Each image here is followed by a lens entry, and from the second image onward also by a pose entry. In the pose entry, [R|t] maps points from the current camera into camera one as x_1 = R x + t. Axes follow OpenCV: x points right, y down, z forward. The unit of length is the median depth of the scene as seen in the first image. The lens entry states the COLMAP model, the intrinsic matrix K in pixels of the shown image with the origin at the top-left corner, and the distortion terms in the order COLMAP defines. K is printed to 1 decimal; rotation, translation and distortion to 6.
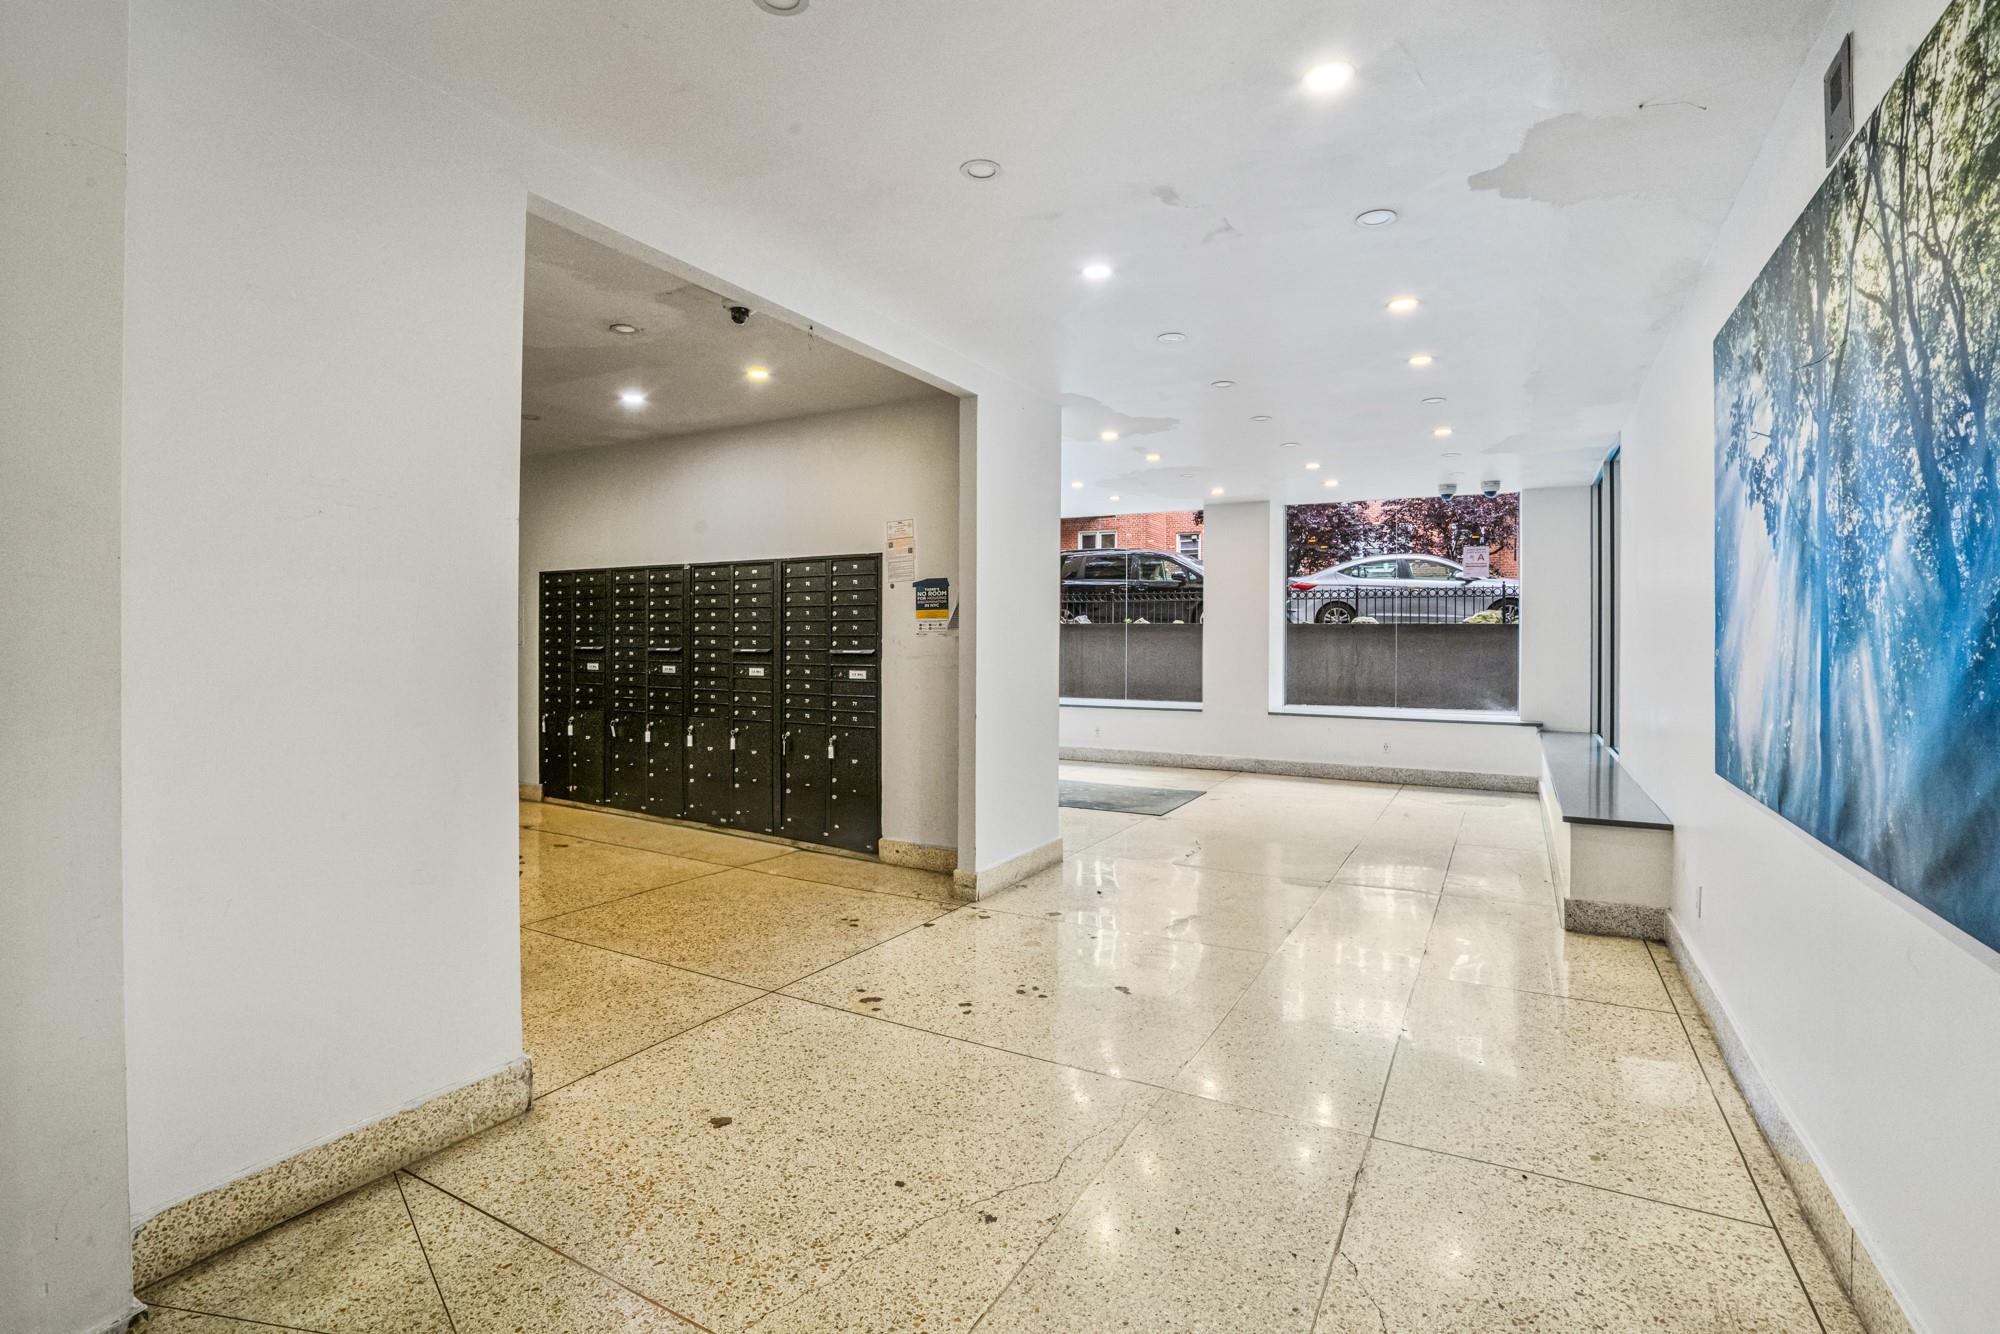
lens RADIAL K [[941.2, 0, 1000.0], [0, 941.2, 667.0], [0, 0, 1]] dist [-0.048011, 0.021809]
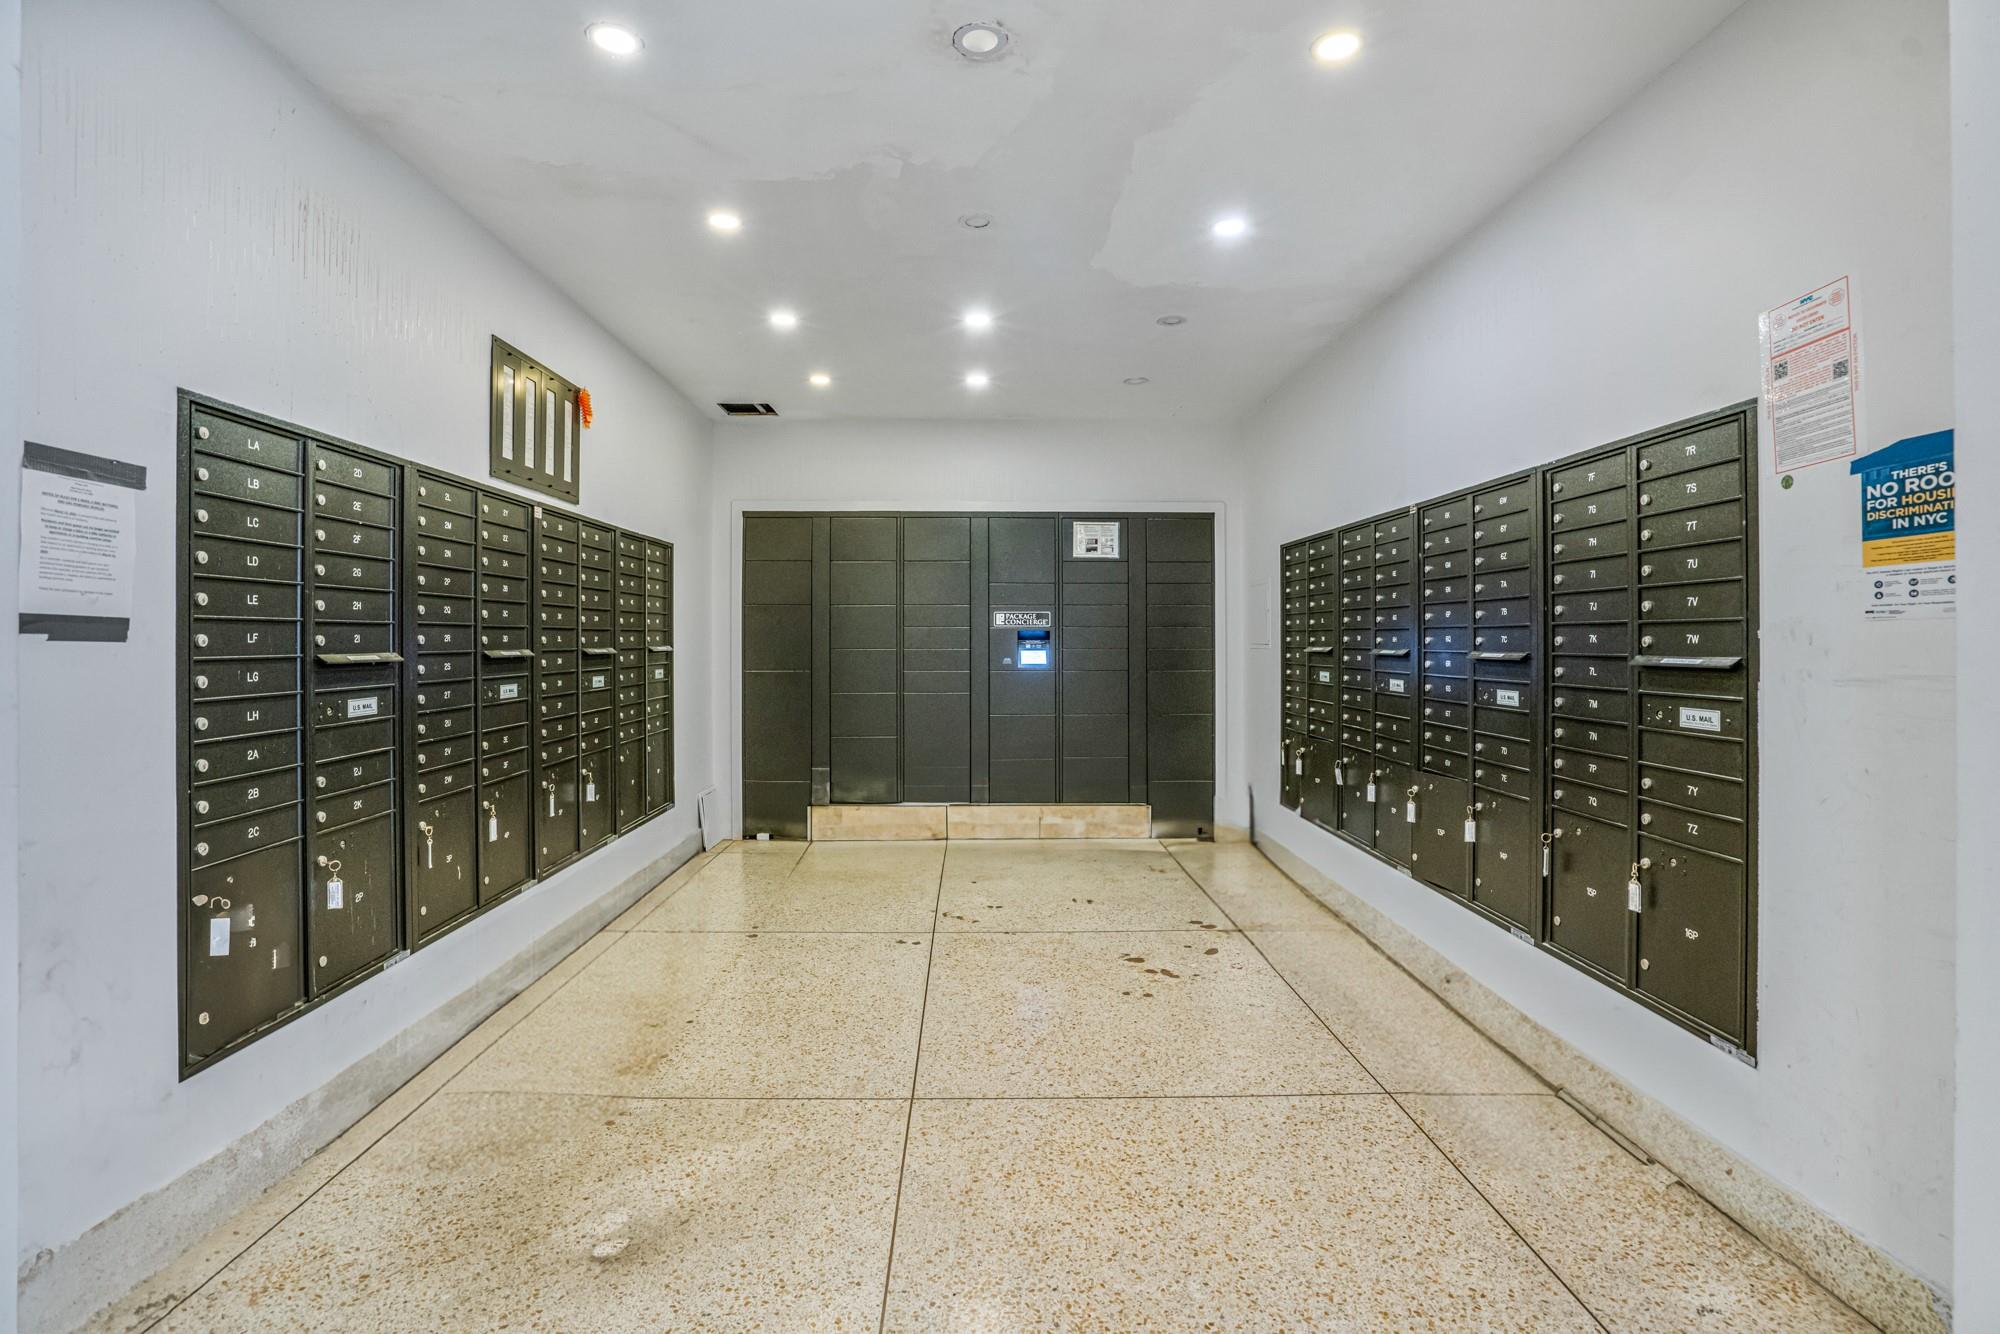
lens RADIAL K [[919.6, 0, 995.6], [0, 919.6, 652.9], [0, 0, 1]] dist [-0.044635, 0.000232]
pose [[0.497618, 0.004172, -0.867387, 0.028790], [-0.016035, 0.999862, -0.004391, -0.013587], [0.867248, 0.016093, 0.497616, 0.559128]]
